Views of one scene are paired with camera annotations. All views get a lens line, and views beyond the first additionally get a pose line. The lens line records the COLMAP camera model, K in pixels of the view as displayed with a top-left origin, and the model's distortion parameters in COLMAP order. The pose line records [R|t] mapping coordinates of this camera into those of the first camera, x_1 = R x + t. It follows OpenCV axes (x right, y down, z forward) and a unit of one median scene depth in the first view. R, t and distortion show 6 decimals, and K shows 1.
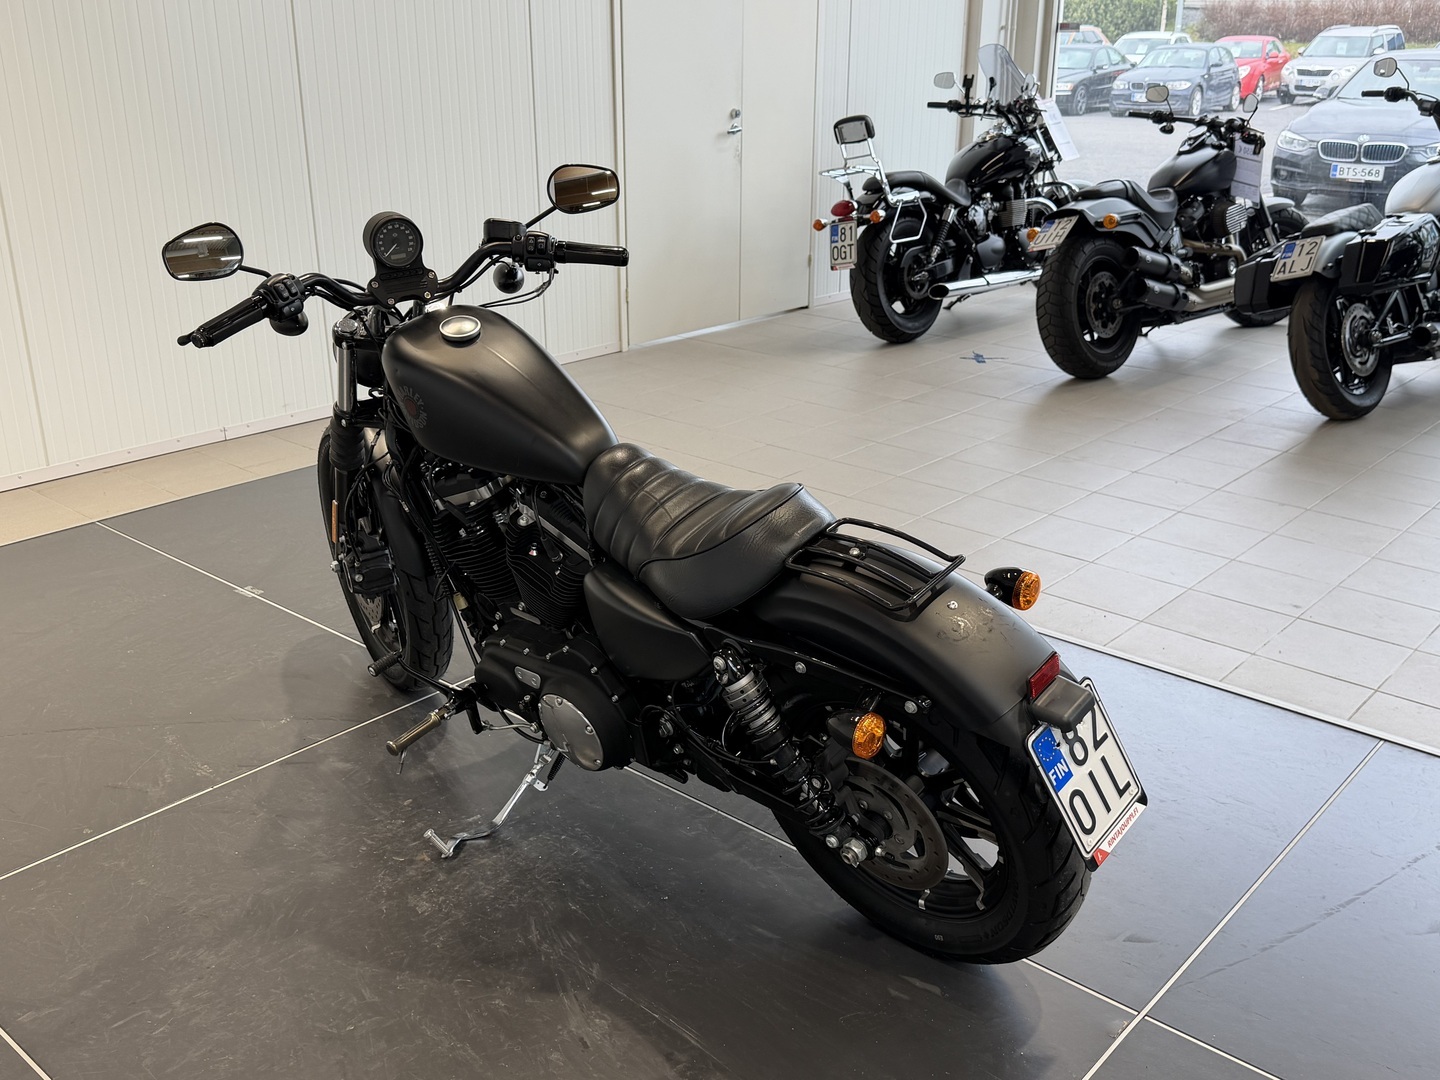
lens RADIAL K [[1346.0, 0, 720.0], [0, 1346.0, 540.0], [0, 0, 1]] dist [0.129864, -0.198128]
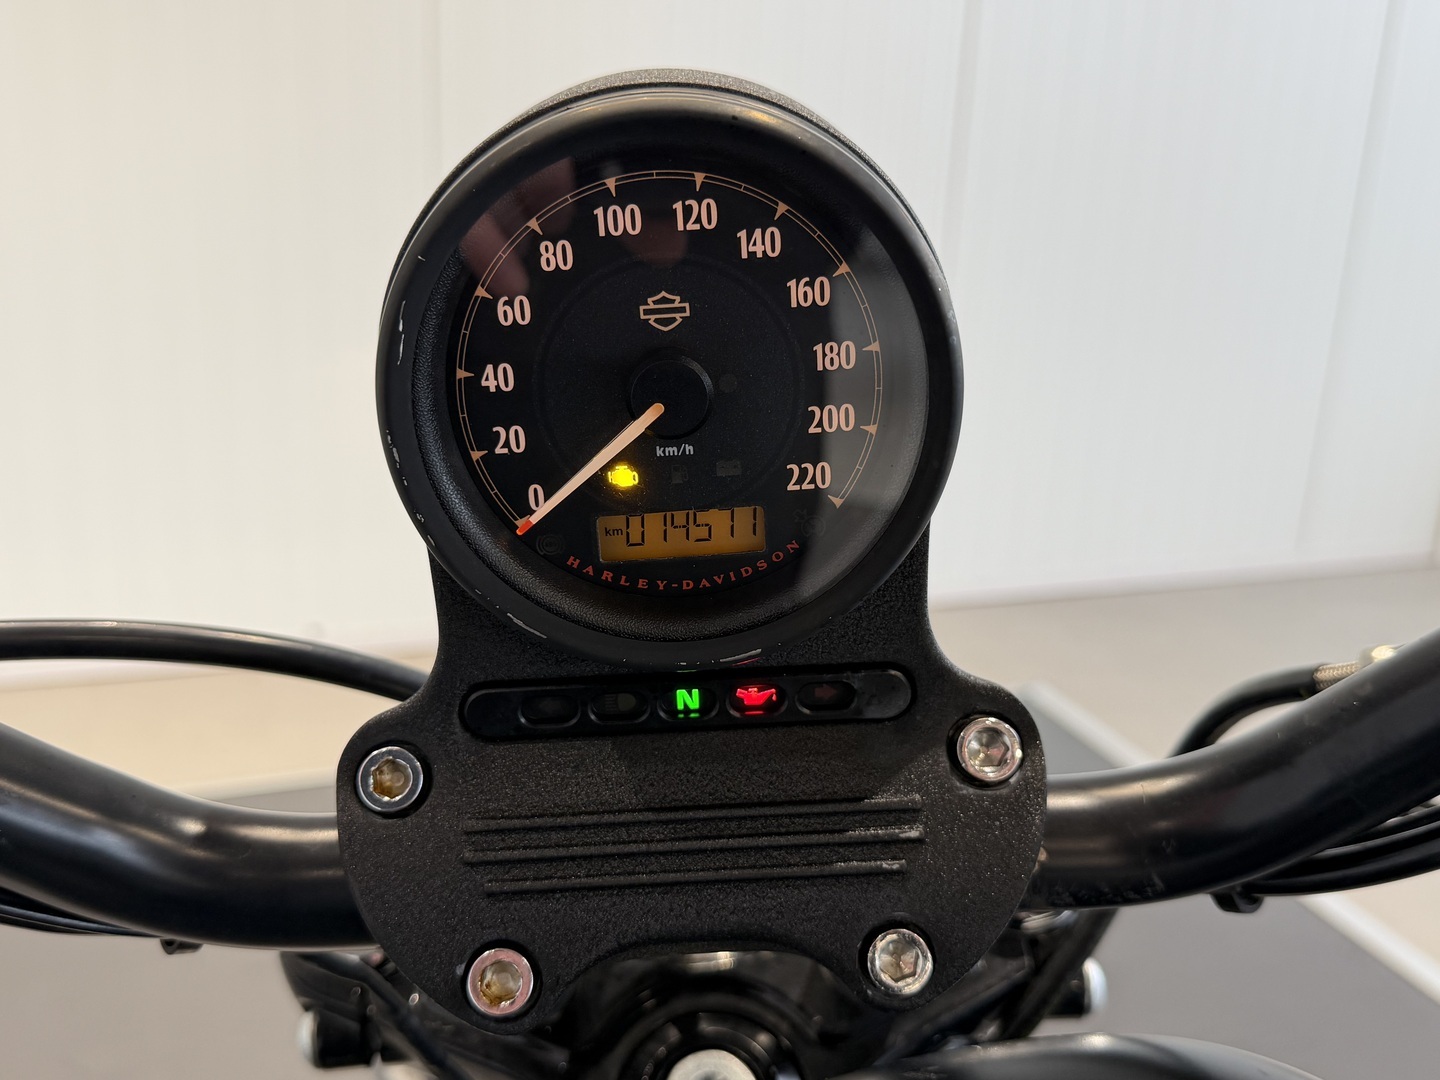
lens RADIAL K [[1346.0, 0, 720.0], [0, 1346.0, 540.0], [0, 0, 1]] dist [0.129864, -0.198128]
pose [[0.878553, 0.154534, -0.451956, -0.067454], [-0.200514, 0.978127, -0.055333, -0.071860], [0.433520, 0.139236, 0.890322, 0.323999]]
